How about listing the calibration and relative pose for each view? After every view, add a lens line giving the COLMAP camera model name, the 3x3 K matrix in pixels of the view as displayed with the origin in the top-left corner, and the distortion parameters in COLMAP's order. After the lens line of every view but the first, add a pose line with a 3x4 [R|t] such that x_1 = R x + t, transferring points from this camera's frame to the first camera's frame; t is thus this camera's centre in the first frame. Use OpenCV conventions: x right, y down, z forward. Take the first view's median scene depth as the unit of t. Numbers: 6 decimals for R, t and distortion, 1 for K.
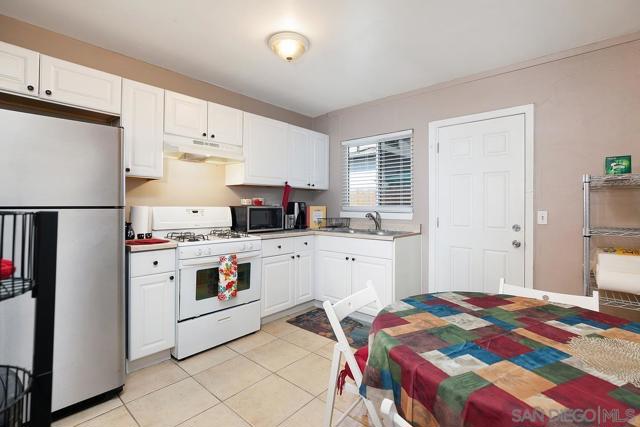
lens RADIAL K [[296.5, 0, 321.0], [0, 296.5, 216.6], [0, 0, 1]] dist [-0.007520, 0.000203]
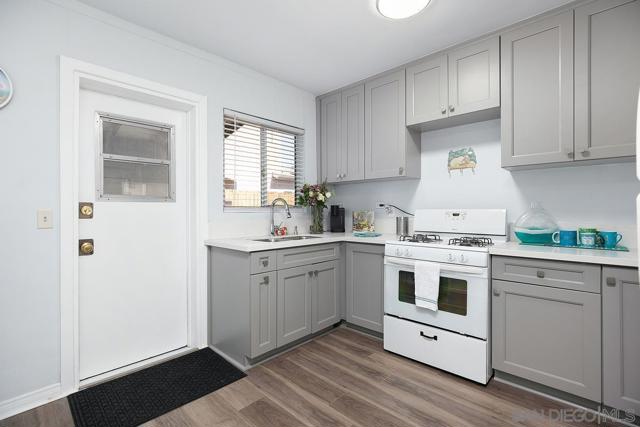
lens RADIAL K [[296.5, 0, 324.3], [0, 296.5, 210.1], [0, 0, 1]] dist [-0.007520, 0.000203]
pose [[-0.018105, -0.025374, -0.999514, 0.565613], [-0.041647, 0.998829, -0.024602, 0.011143], [0.998968, 0.041181, -0.019140, 0.712035]]
